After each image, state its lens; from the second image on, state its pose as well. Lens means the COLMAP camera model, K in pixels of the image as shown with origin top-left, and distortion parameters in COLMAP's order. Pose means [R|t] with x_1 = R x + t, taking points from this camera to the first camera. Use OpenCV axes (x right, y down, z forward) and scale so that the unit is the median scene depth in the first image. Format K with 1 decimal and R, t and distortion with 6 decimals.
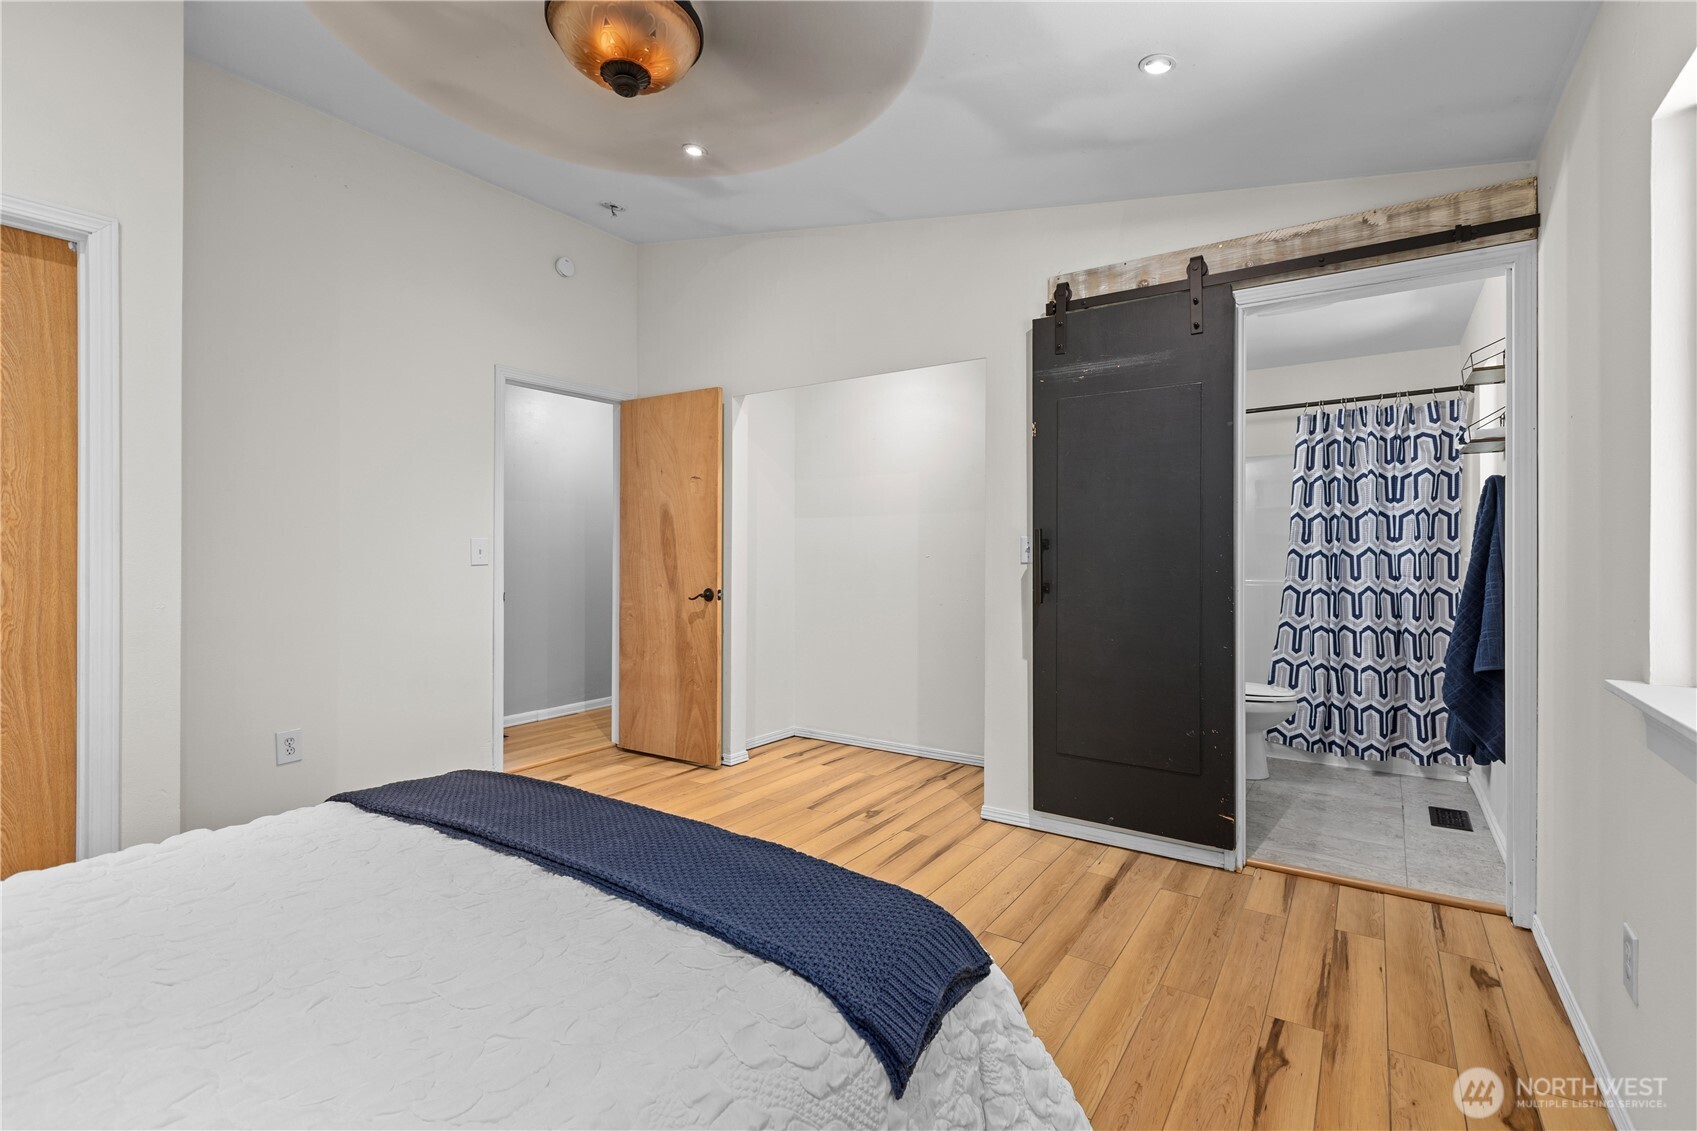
lens RADIAL K [[784.8, 0, 844.4], [0, 784.8, 555.8], [0, 0, 1]] dist [0.001486, -0.001047]
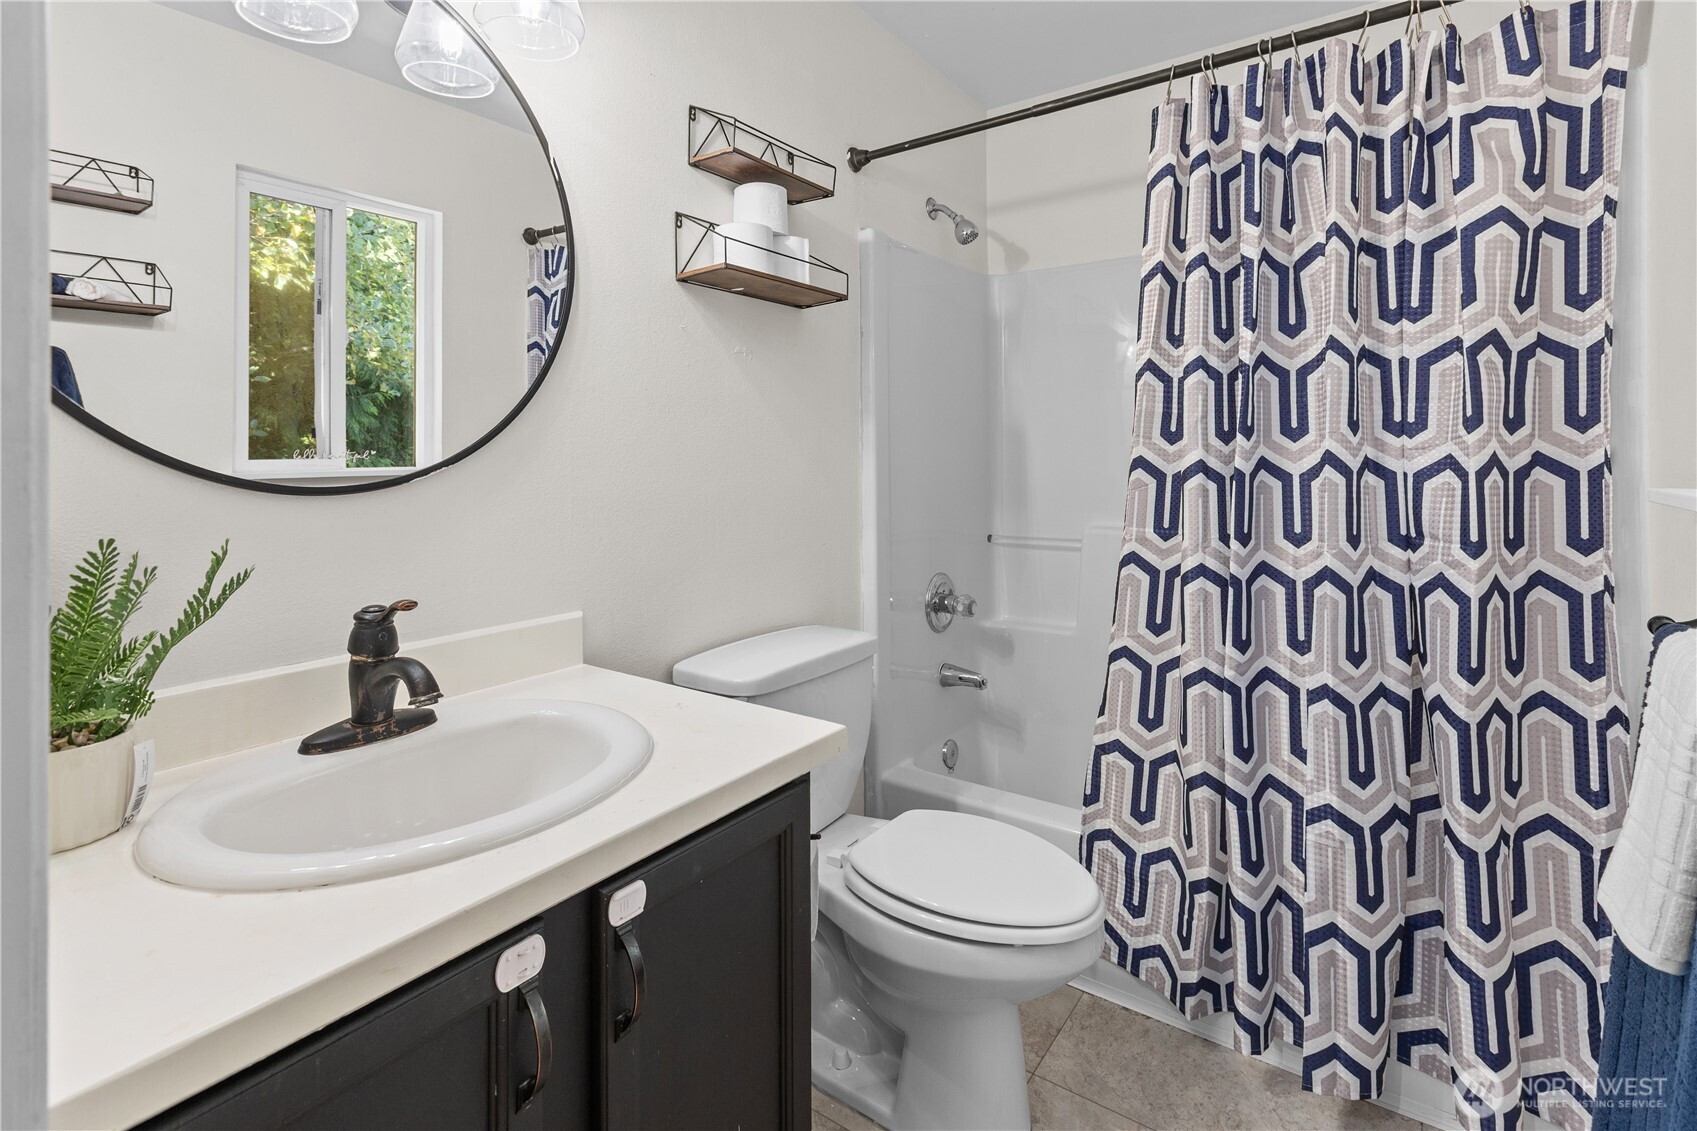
lens RADIAL K [[784.8, 0, 870.5], [0, 784.8, 462.9], [0, 0, 1]] dist [0.001486, -0.001047]
pose [[0.999936, -0.004414, -0.010421, 0.469066], [0.004447, 0.999985, 0.003201, -0.008016], [0.010406, -0.003247, 0.999941, 0.652043]]
